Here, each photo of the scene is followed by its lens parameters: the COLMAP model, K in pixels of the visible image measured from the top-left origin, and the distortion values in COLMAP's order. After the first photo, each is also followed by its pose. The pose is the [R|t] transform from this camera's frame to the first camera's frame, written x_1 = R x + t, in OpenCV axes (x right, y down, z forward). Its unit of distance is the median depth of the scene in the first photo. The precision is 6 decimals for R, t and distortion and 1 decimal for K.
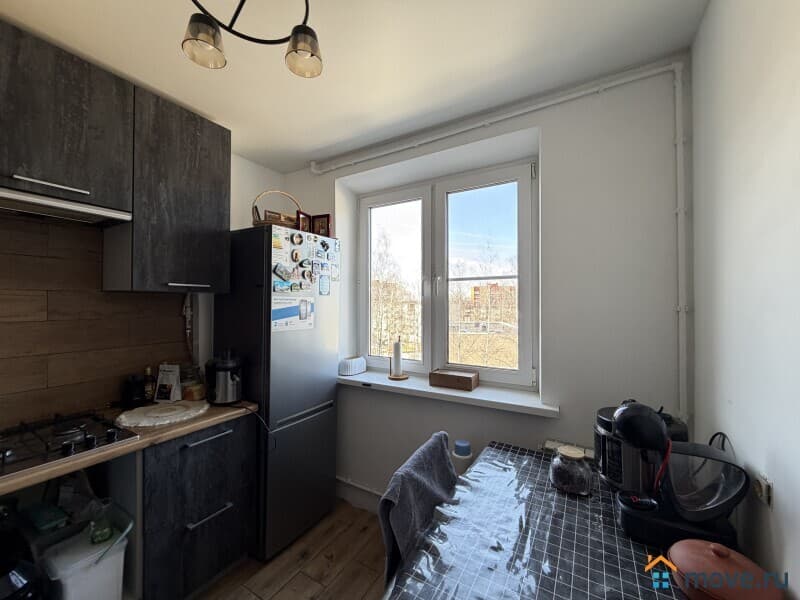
lens RADIAL K [[318.1, 0, 397.9], [0, 318.1, 299.8], [0, 0, 1]] dist [-0.000445, -0.000138]
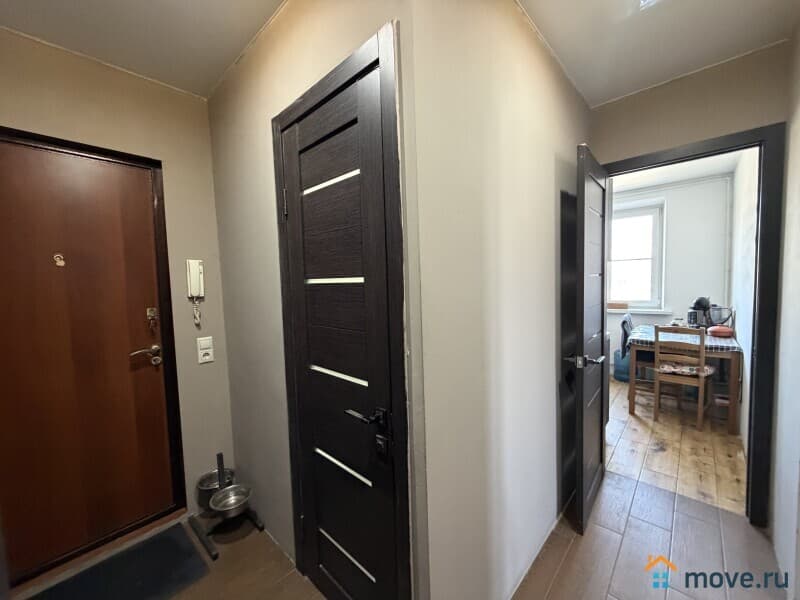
lens RADIAL K [[318.1, 0, 397.9], [0, 318.1, 299.8], [0, 0, 1]] dist [-0.000445, -0.000138]
pose [[0.976974, -0.018016, -0.212597, -0.926797], [0.033663, 0.996964, 0.070208, 0.000576], [0.210687, -0.075748, 0.974614, -1.636071]]
